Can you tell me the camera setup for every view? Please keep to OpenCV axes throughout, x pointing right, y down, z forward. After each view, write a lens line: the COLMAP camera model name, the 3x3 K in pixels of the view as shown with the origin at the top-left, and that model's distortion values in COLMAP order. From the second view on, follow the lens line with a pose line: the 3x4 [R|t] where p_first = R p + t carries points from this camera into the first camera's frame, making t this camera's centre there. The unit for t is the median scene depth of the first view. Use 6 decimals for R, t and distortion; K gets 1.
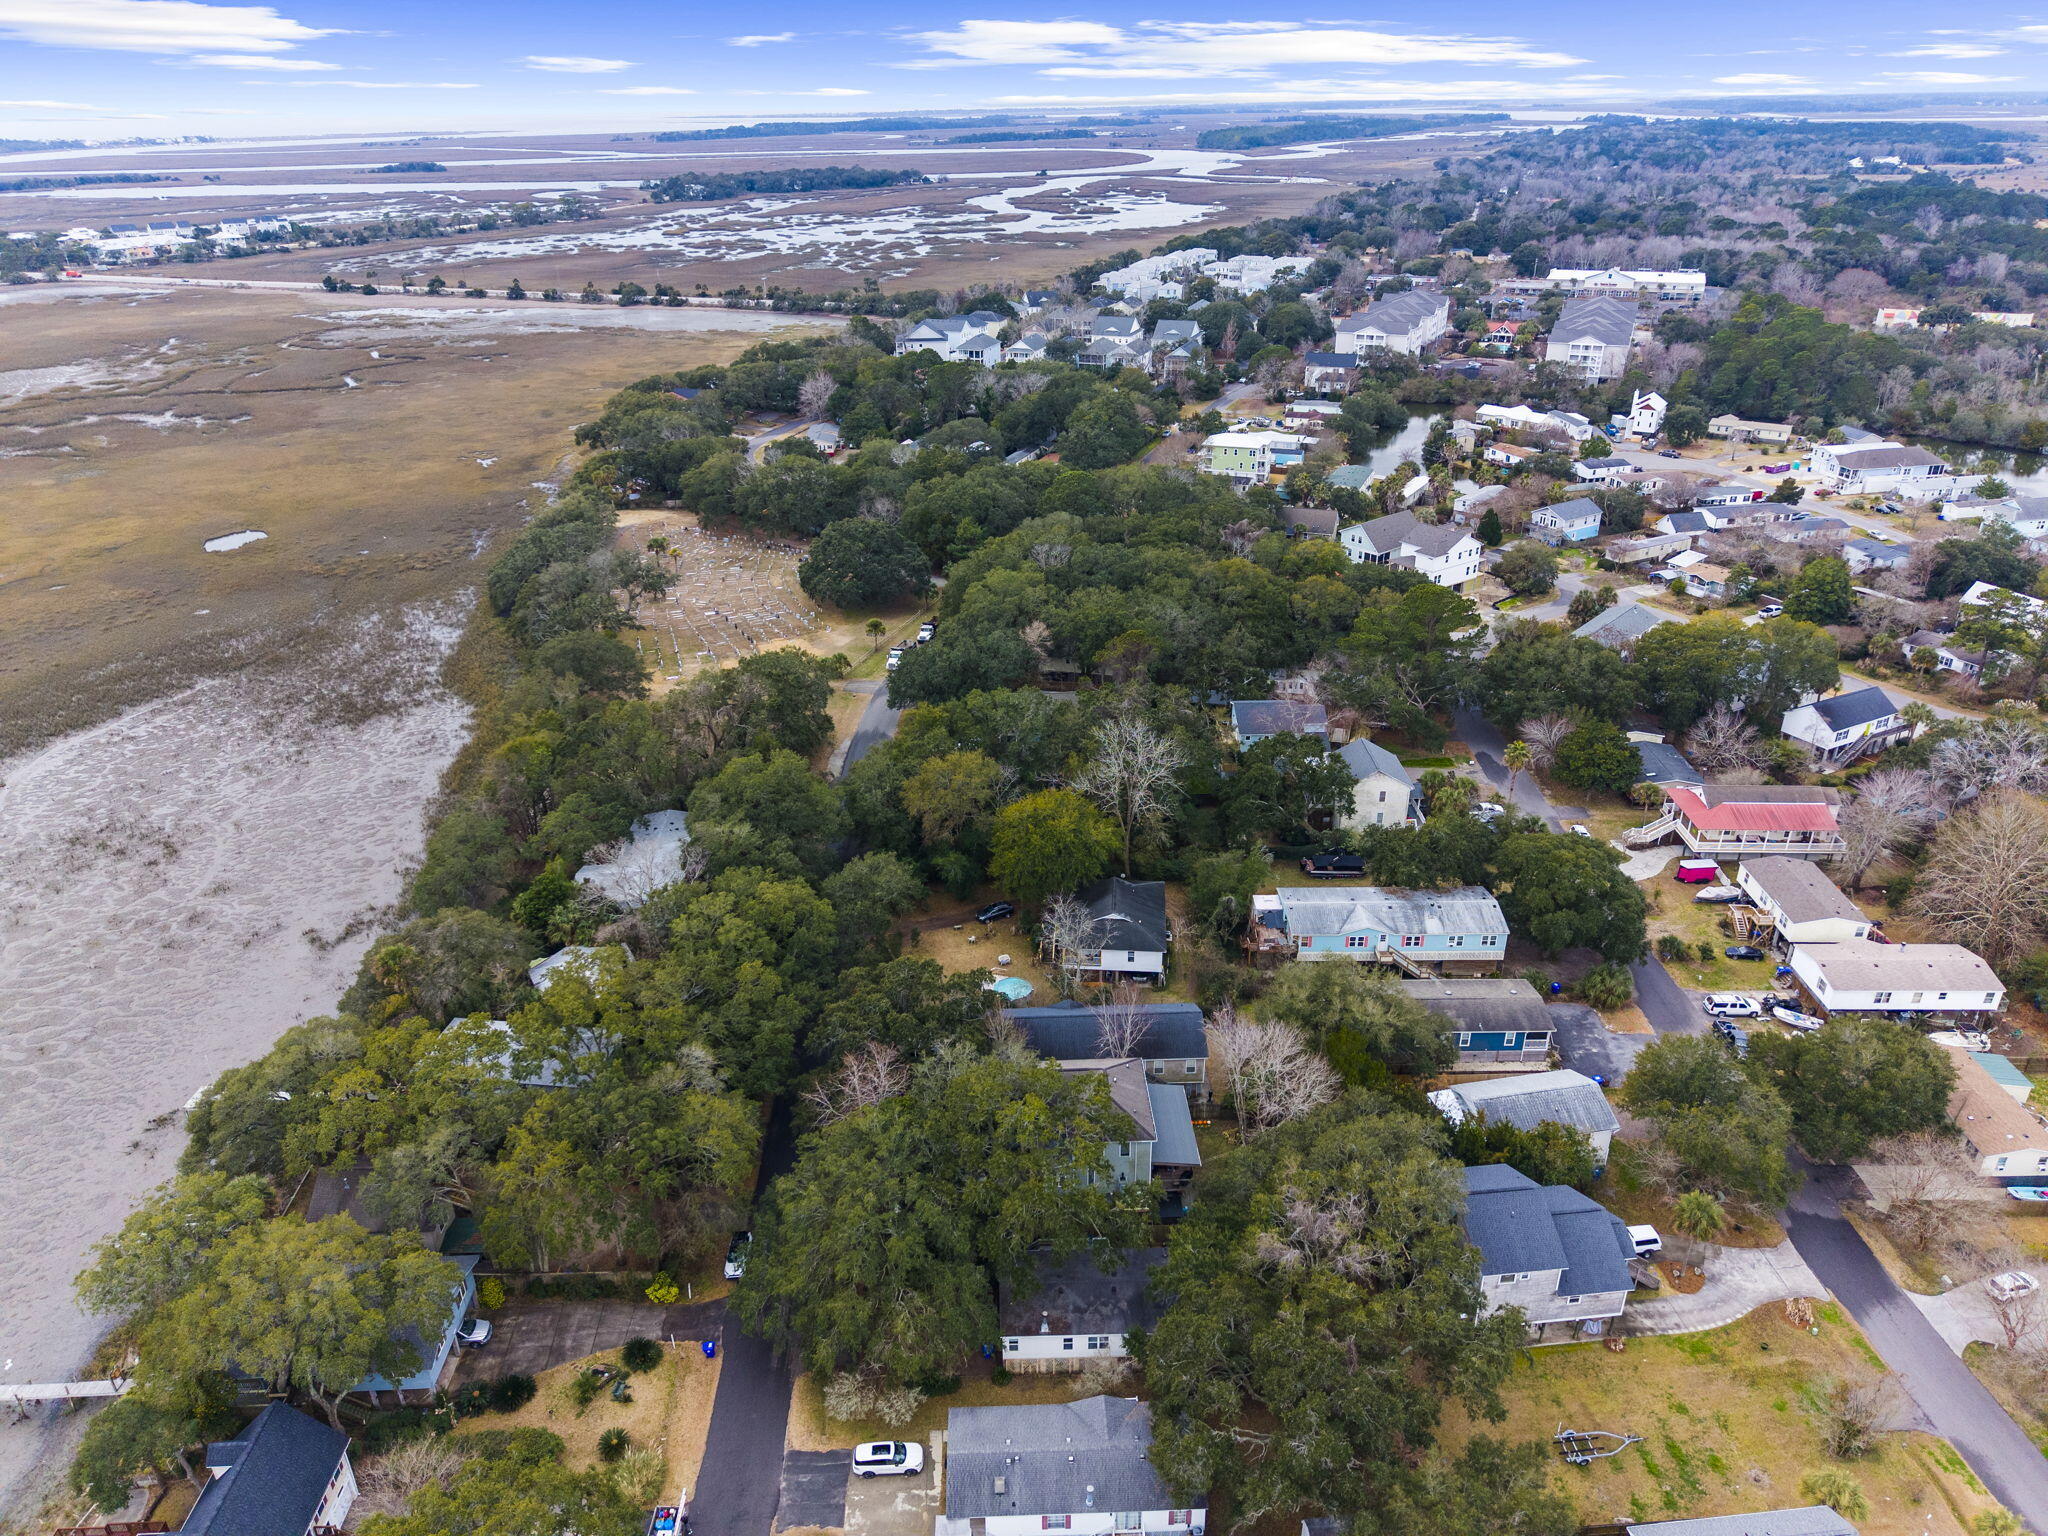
lens RADIAL K [[1363.6, 0, 1026.0], [0, 1363.6, 760.6], [0, 0, 1]] dist [0.024174, -0.019217]
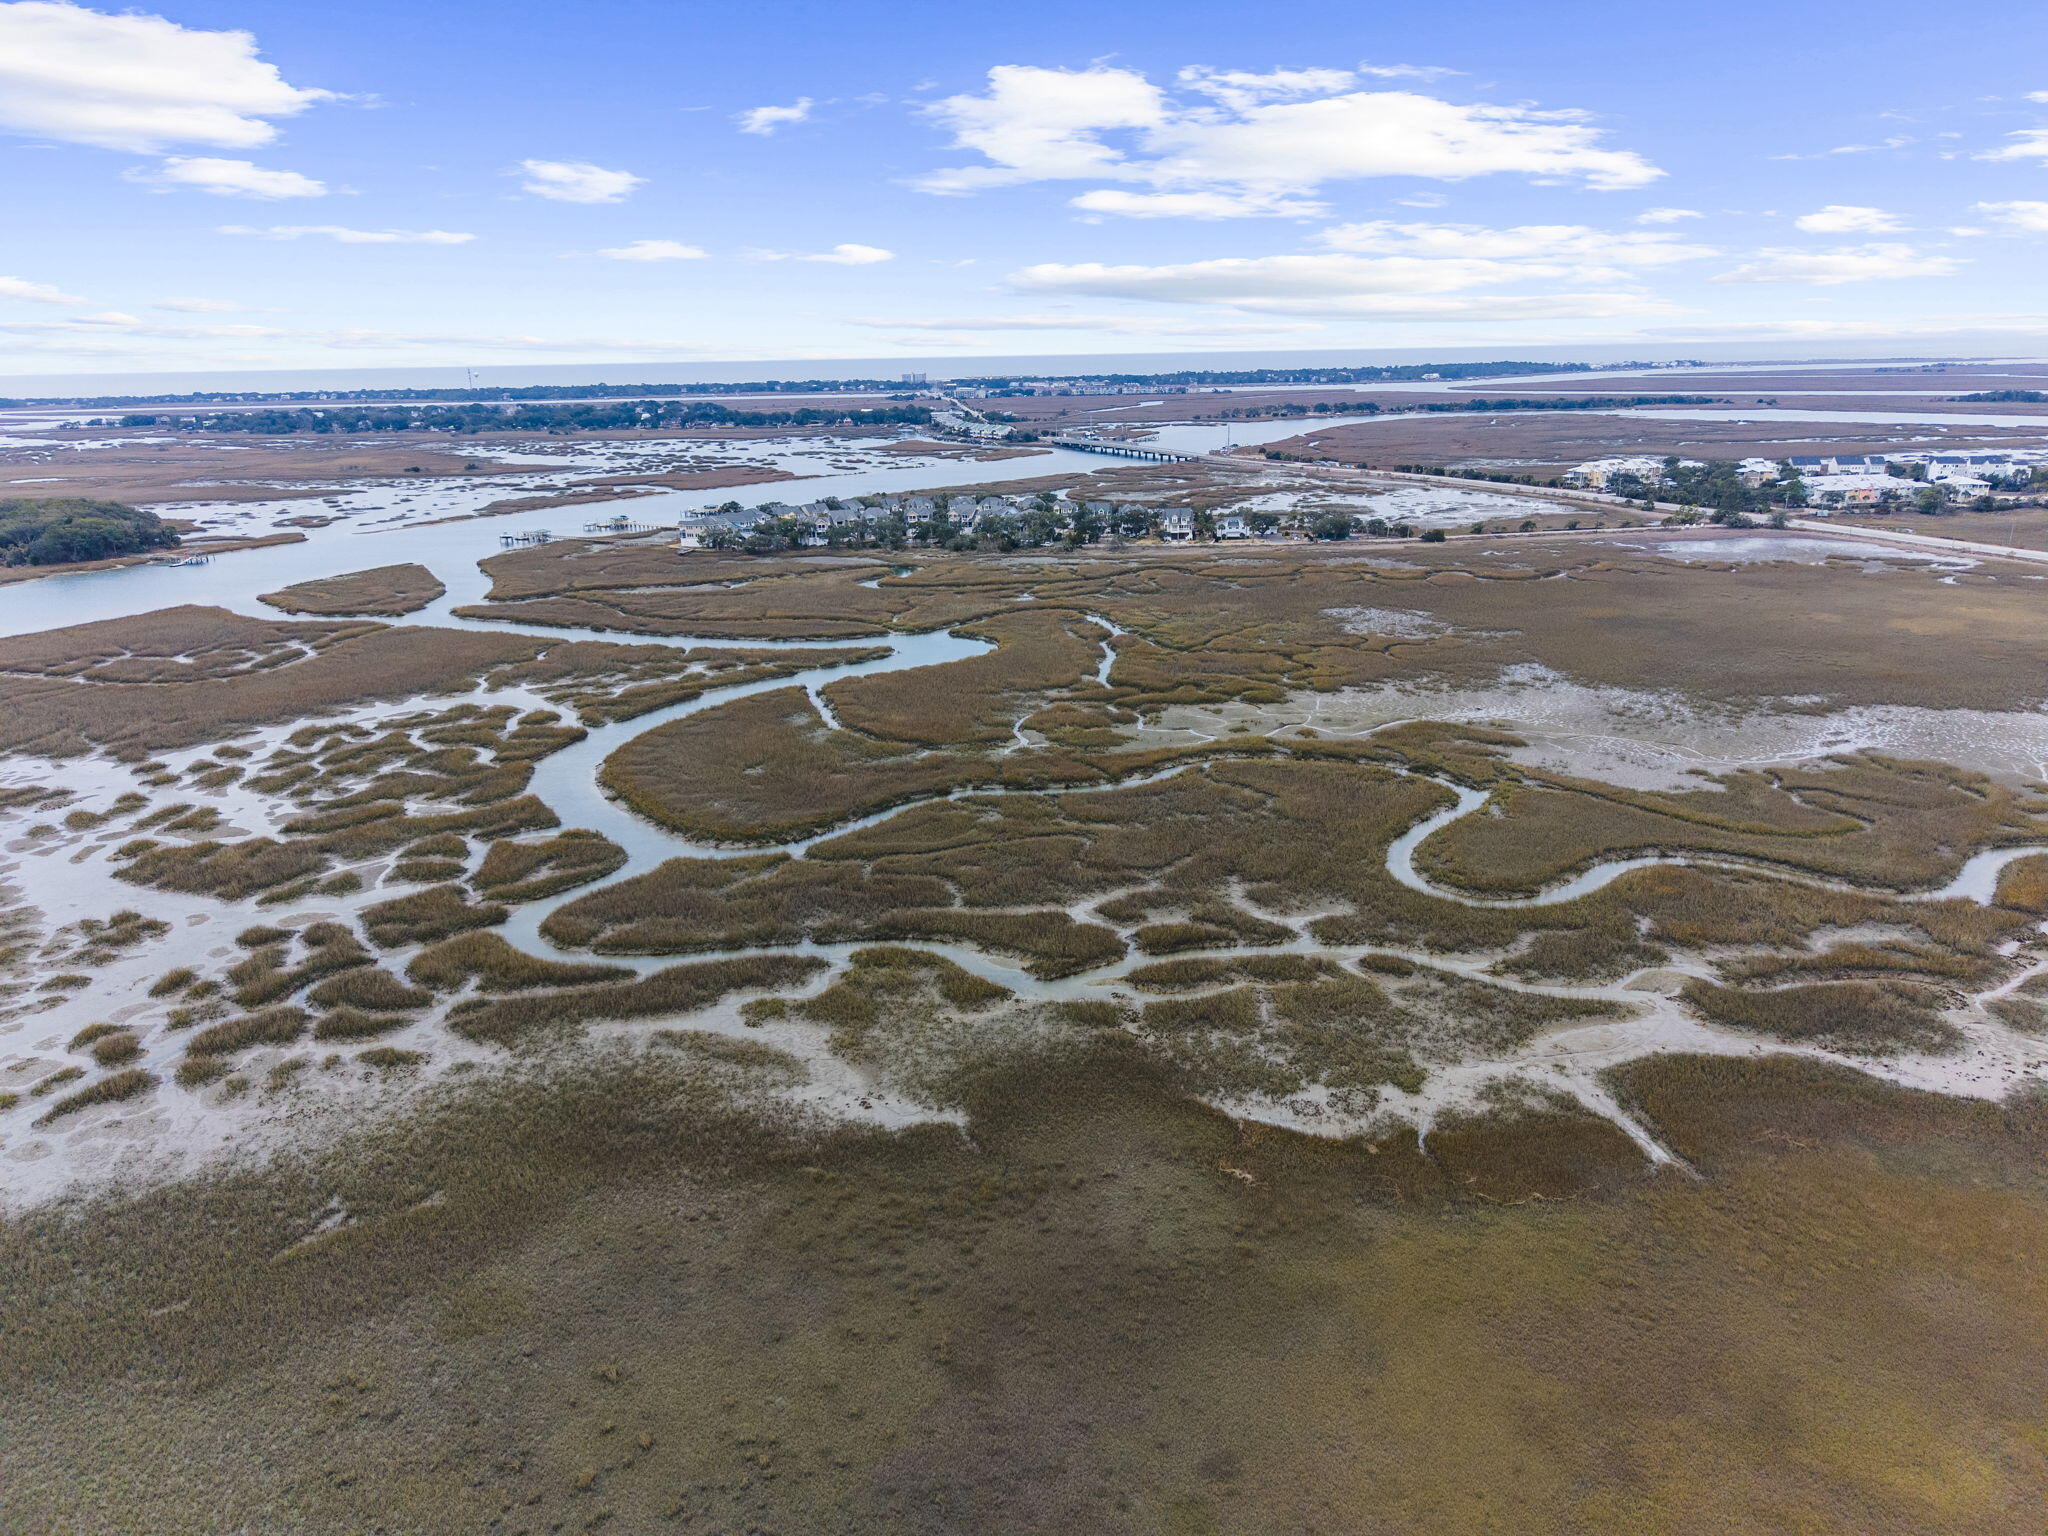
lens RADIAL K [[1427.8, 0, 1024.0], [0, 1427.8, 768.0], [0, 0, 1]] dist [0.043877, -0.048899]
pose [[0.619214, 0.224007, -0.752593, -0.616683], [-0.335288, 0.942105, 0.004548, -0.151839], [0.710040, 0.249519, 0.658471, 0.359749]]
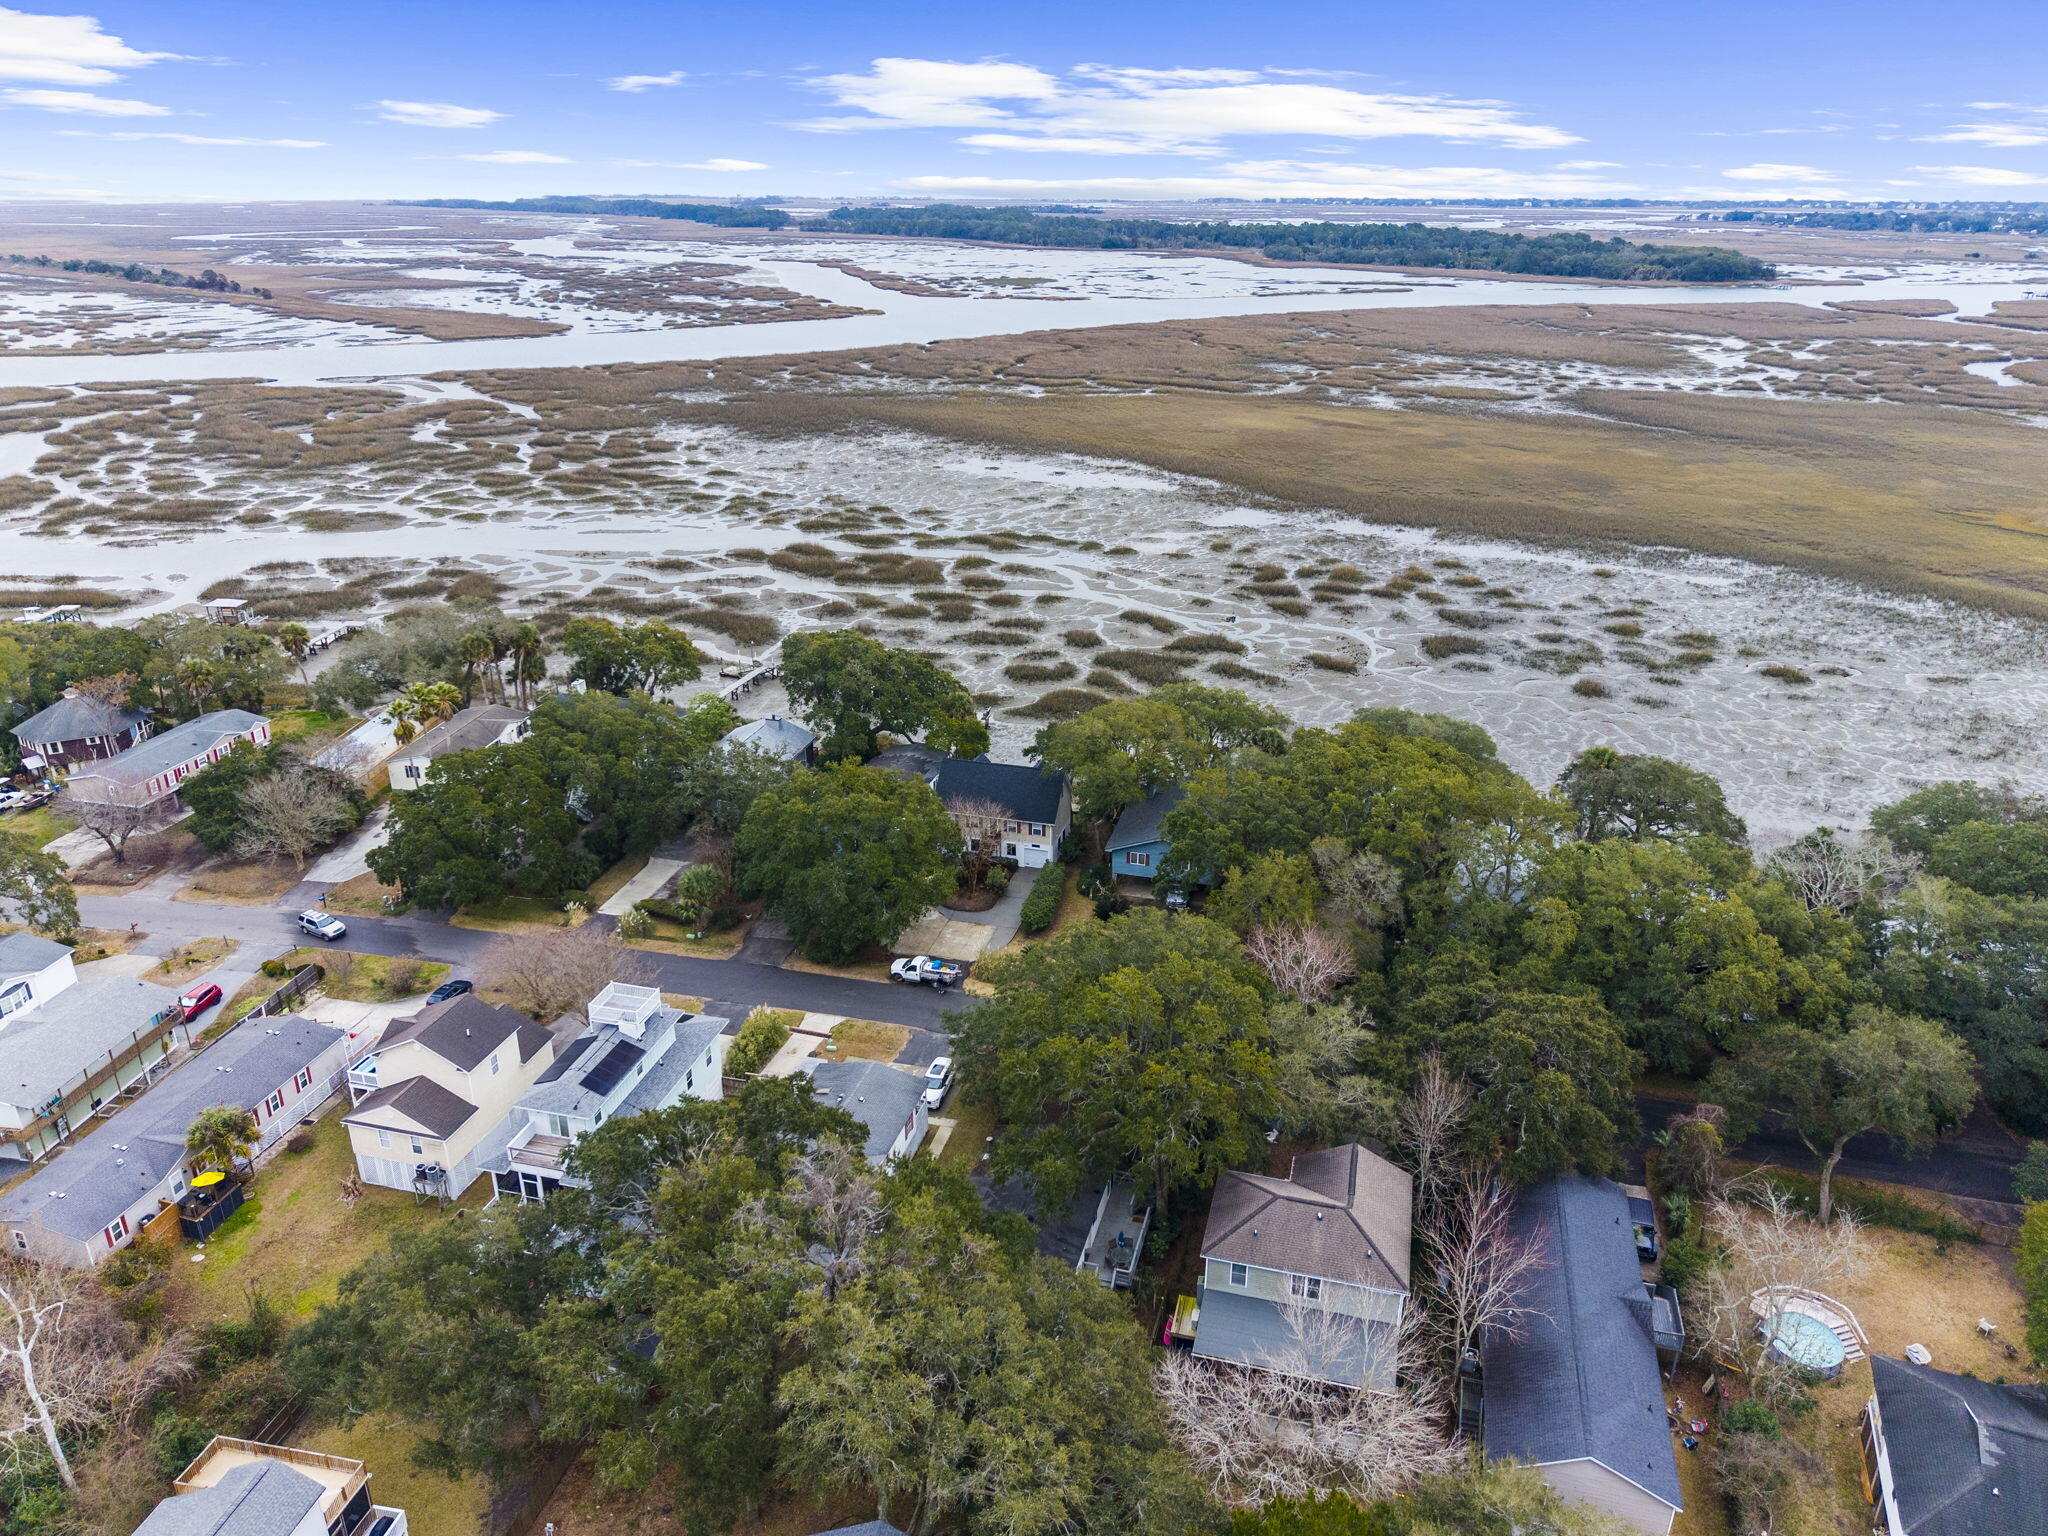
lens RADIAL K [[1412.1, 0, 1025.6], [0, 1412.1, 768.3], [0, 0, 1]] dist [0.025783, -0.024431]
pose [[-0.294078, 0.381344, -0.876411, 0.153696], [-0.412028, 0.776797, 0.476255, -0.045457], [0.862410, 0.501162, -0.071315, 0.214073]]
